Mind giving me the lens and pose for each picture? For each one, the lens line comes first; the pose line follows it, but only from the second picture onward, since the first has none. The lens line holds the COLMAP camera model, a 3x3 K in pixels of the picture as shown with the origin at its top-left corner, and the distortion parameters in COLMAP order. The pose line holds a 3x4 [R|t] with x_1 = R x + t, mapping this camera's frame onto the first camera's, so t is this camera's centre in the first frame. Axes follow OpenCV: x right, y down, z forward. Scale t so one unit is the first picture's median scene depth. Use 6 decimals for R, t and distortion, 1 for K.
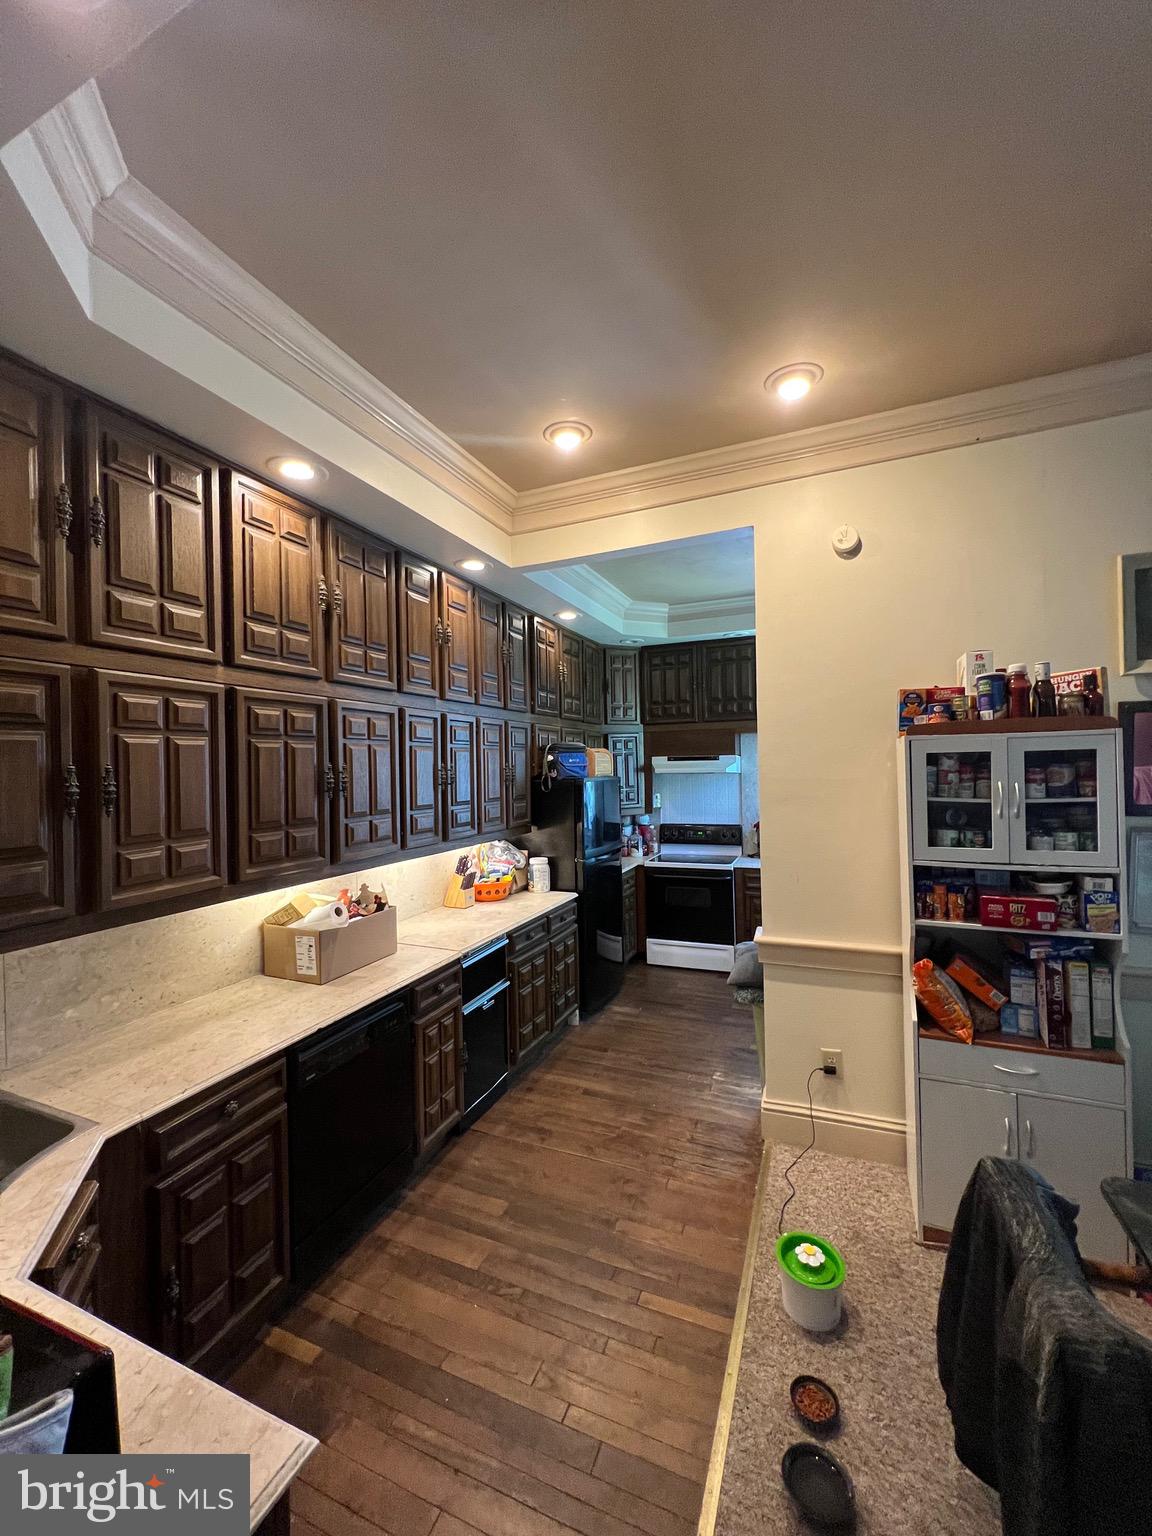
lens RADIAL K [[614.7, 0, 573.4], [0, 614.7, 765.4], [0, 0, 1]] dist [-0.001627, -0.000089]
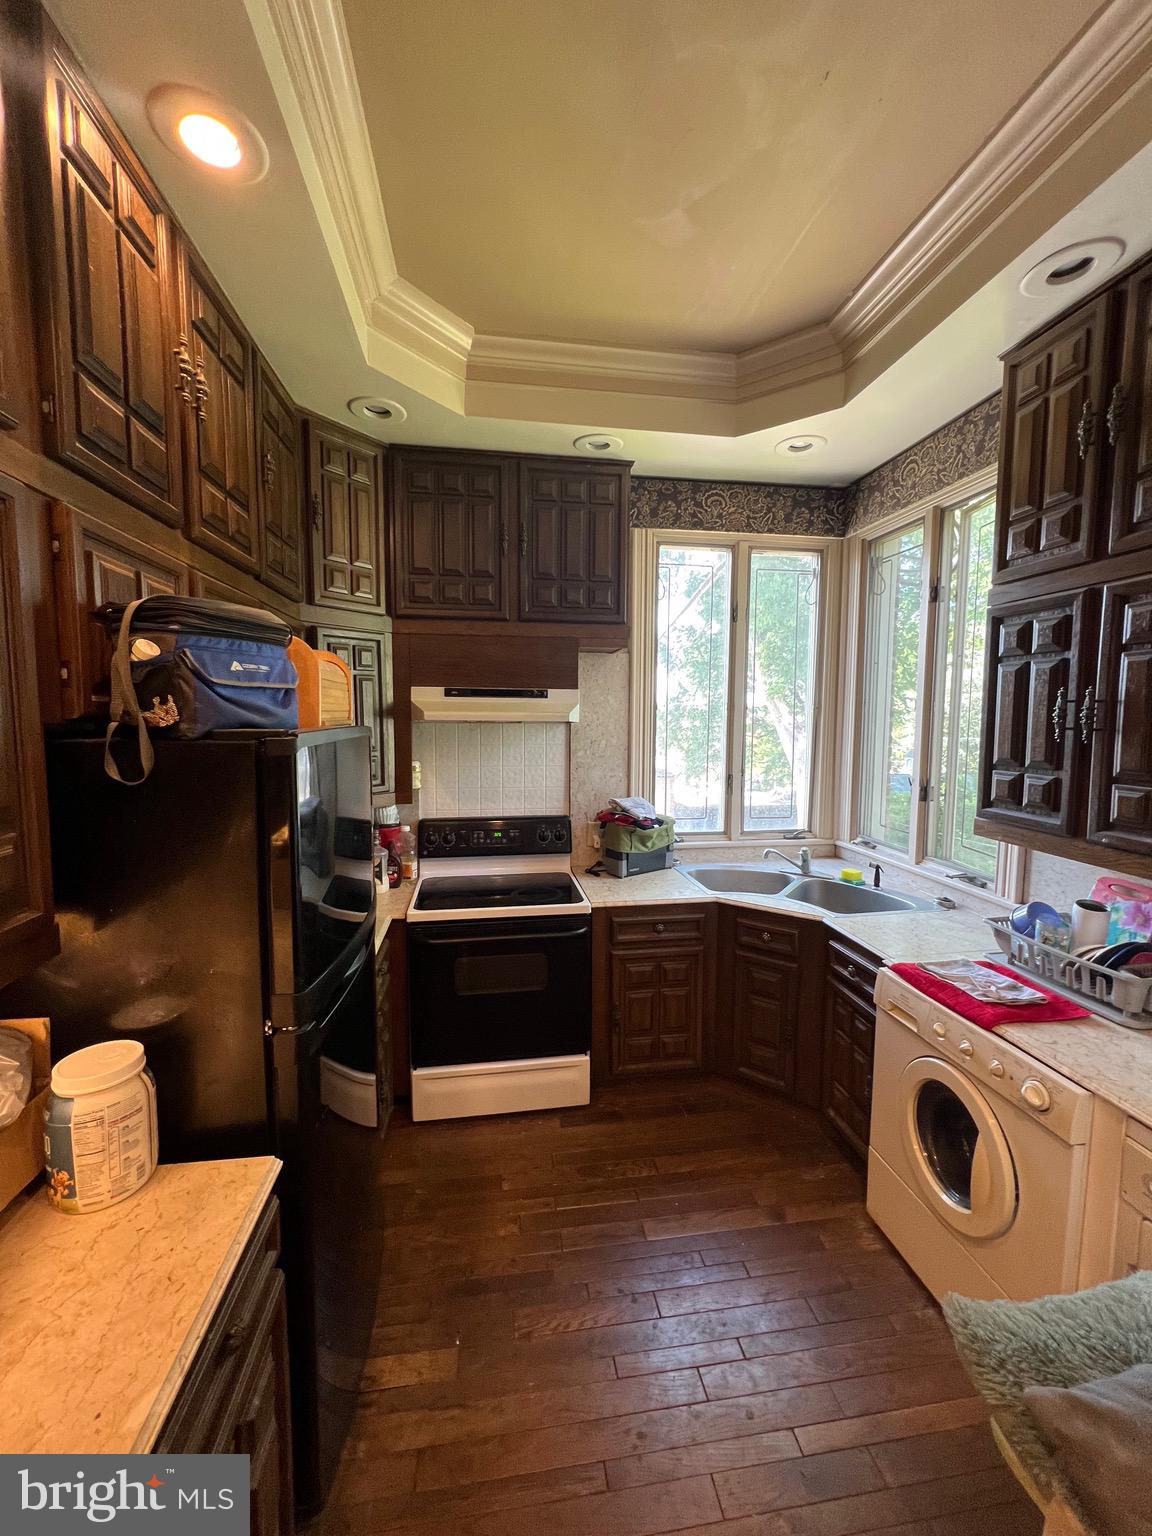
lens RADIAL K [[614.7, 0, 571.6], [0, 614.7, 768.5], [0, 0, 1]] dist [-0.001627, -0.000089]
pose [[0.856109, -0.021365, 0.516354, -0.017918], [-0.021797, 0.996763, 0.077382, 0.012655], [-0.516336, -0.077503, 0.852872, 0.655723]]
